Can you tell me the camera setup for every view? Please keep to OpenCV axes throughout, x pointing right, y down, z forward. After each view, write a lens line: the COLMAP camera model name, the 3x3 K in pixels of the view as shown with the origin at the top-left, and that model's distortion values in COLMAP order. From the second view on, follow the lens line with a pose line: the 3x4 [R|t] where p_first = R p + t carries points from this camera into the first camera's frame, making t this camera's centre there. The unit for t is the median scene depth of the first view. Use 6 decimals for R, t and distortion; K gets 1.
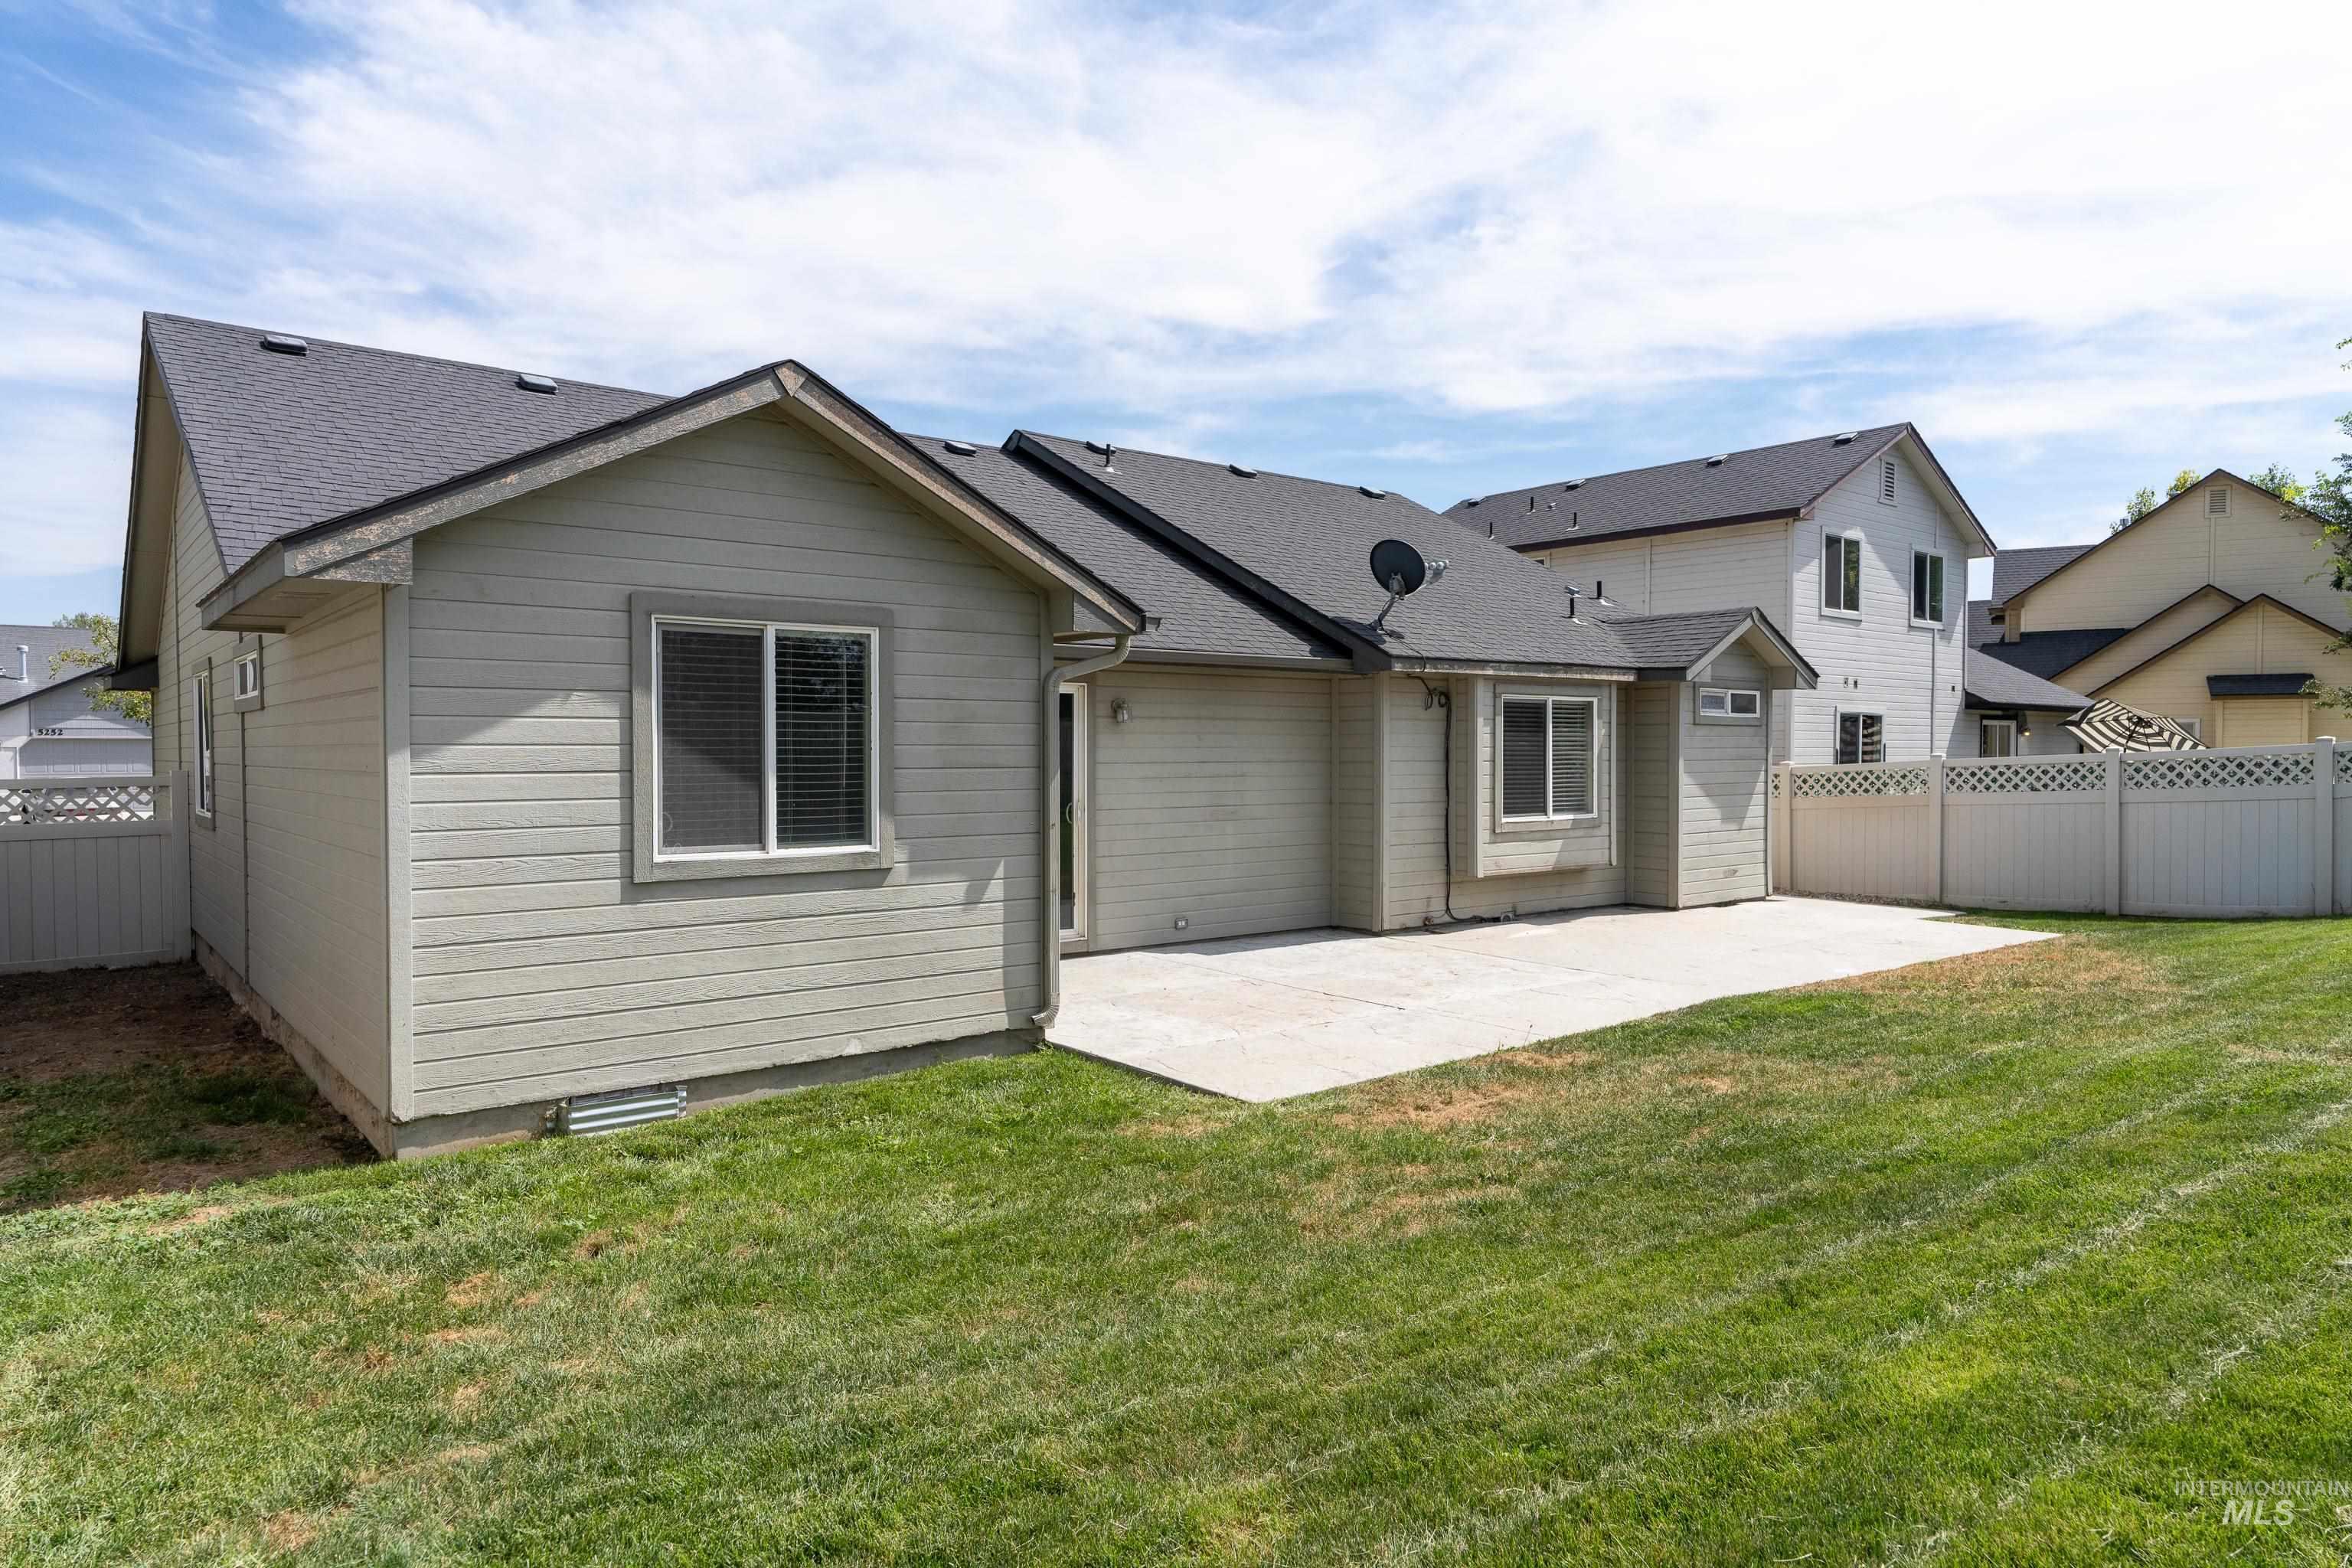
lens RADIAL K [[1437.1, 0, 1182.9], [0, 1437.1, 785.6], [0, 0, 1]] dist [-0.001932, 0.001213]
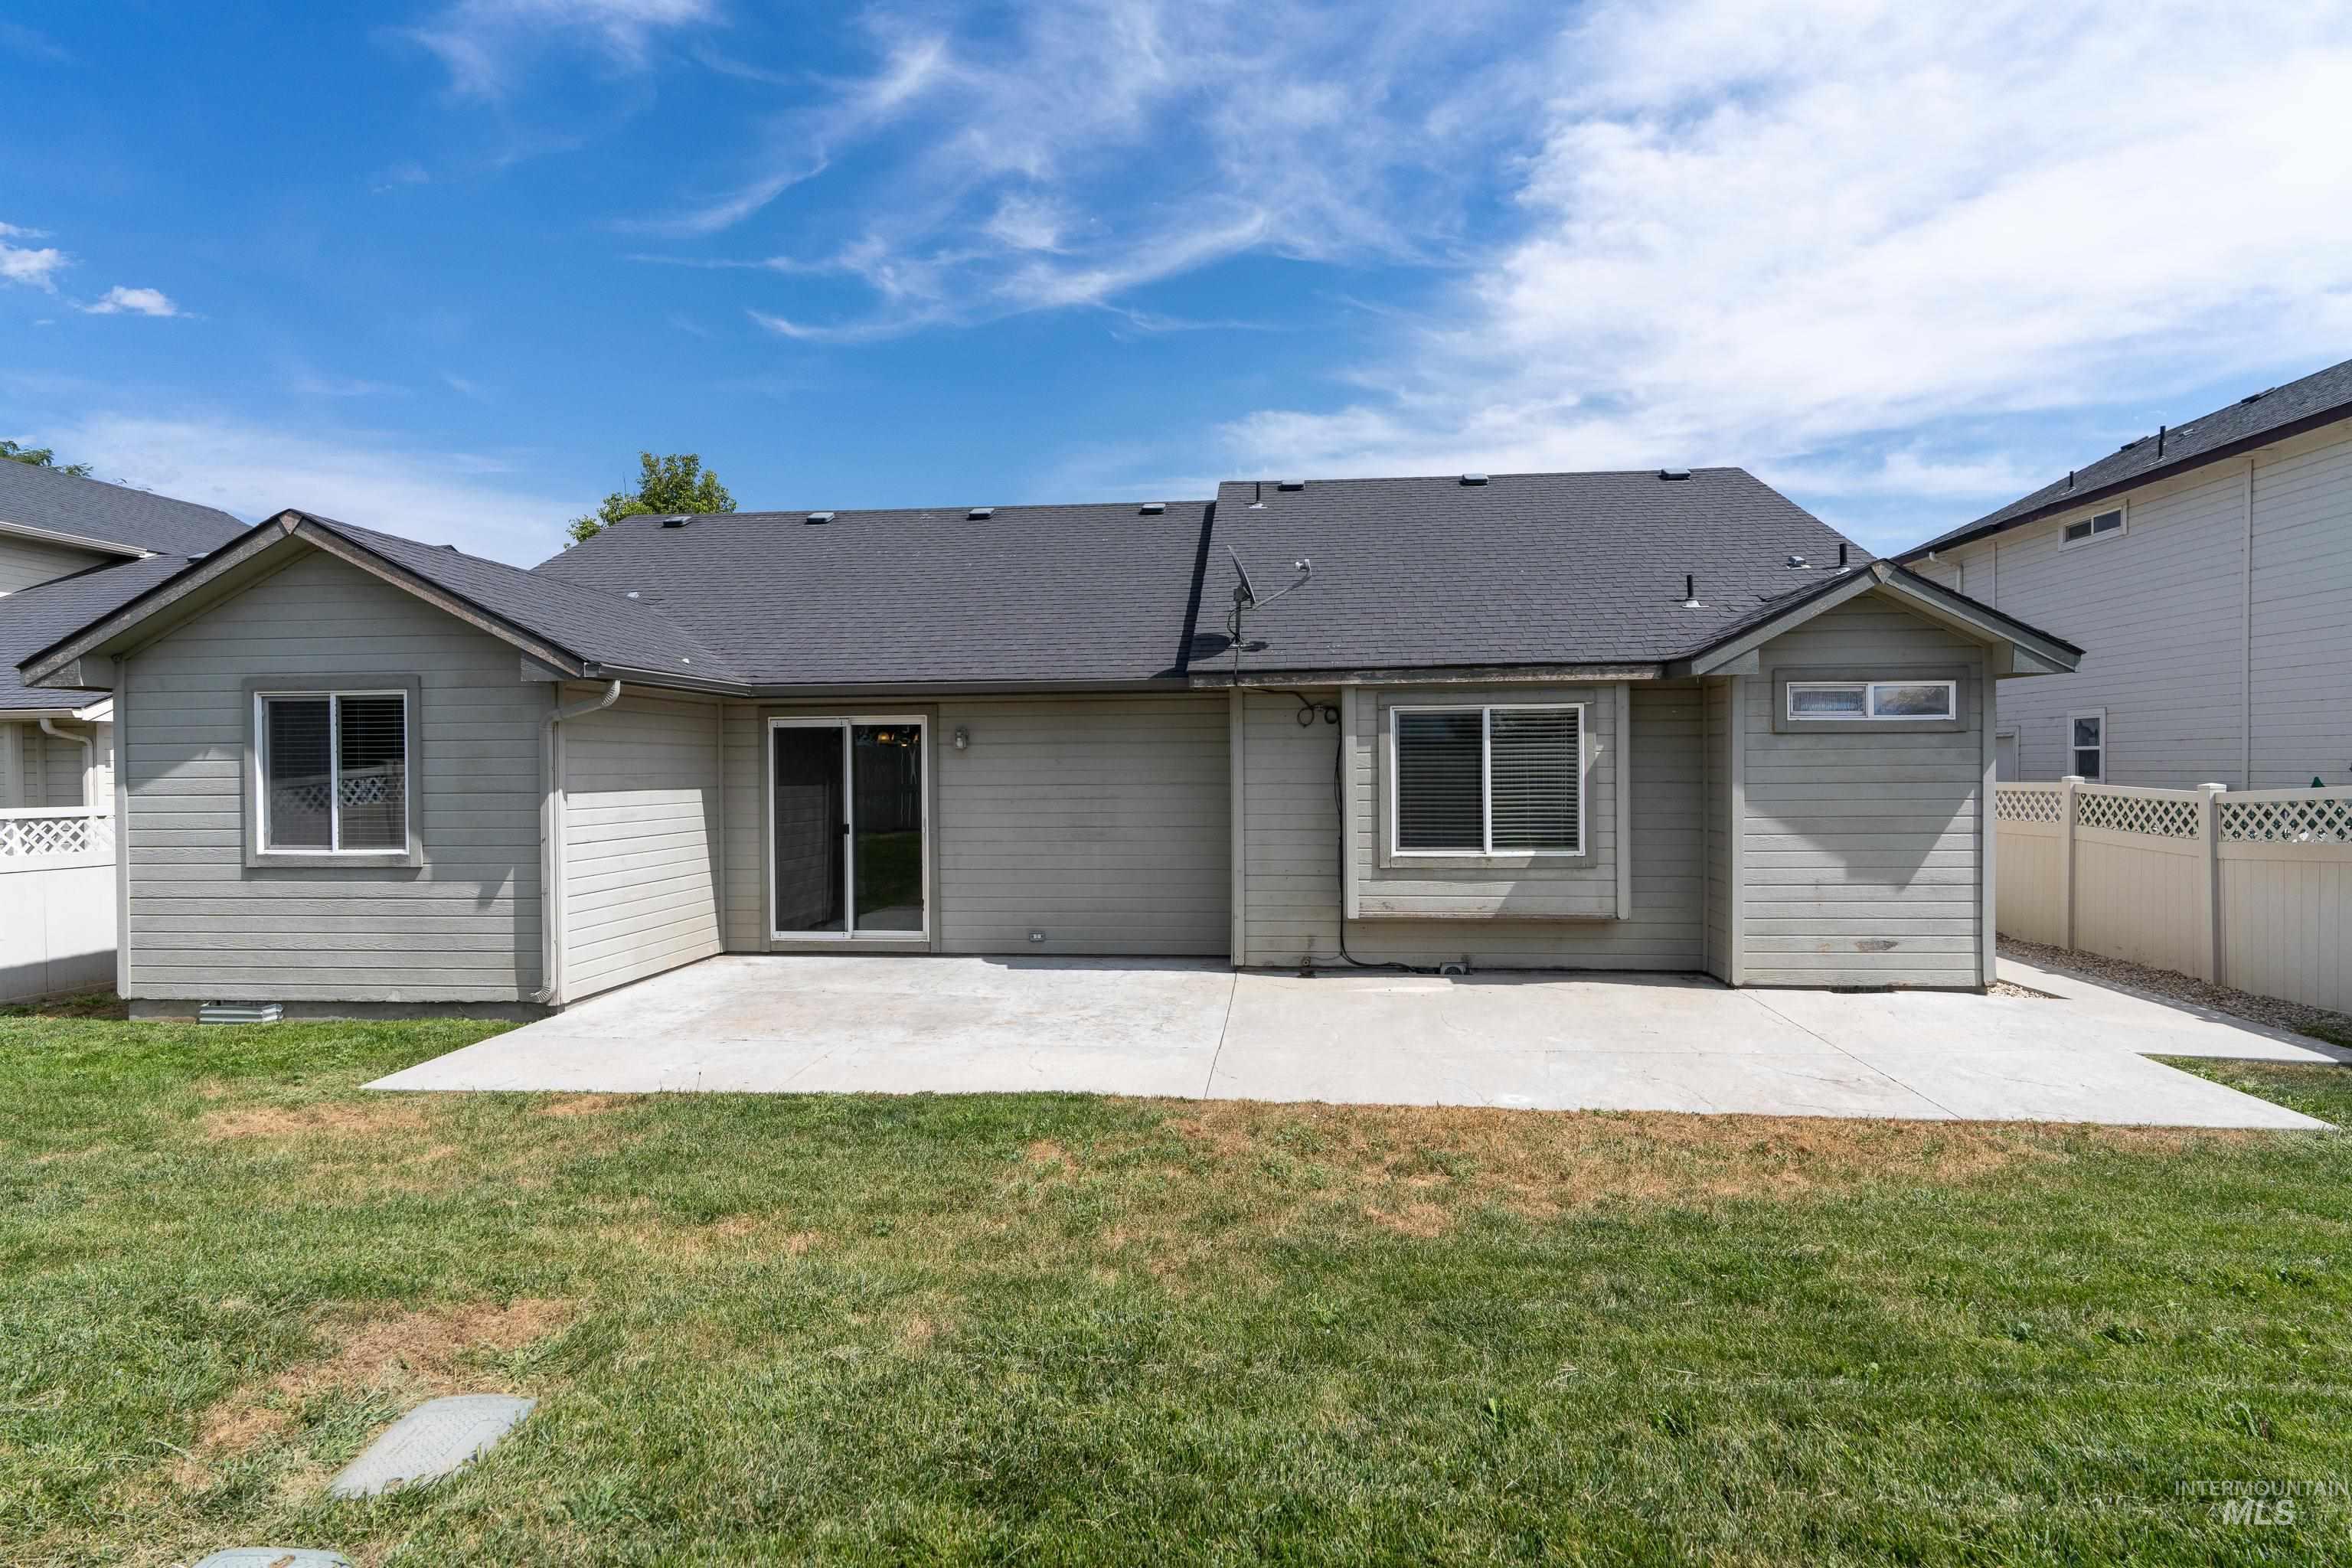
lens RADIAL K [[1172.7, 0, 1182.4], [0, 1172.7, 785.0], [0, 0, 1]] dist [-0.003984, 0.001888]
pose [[0.712649, 0.006615, -0.701490, 0.691785], [-0.009883, 0.999951, -0.000611, -0.016767], [0.701452, 0.007369, 0.712679, 0.463489]]
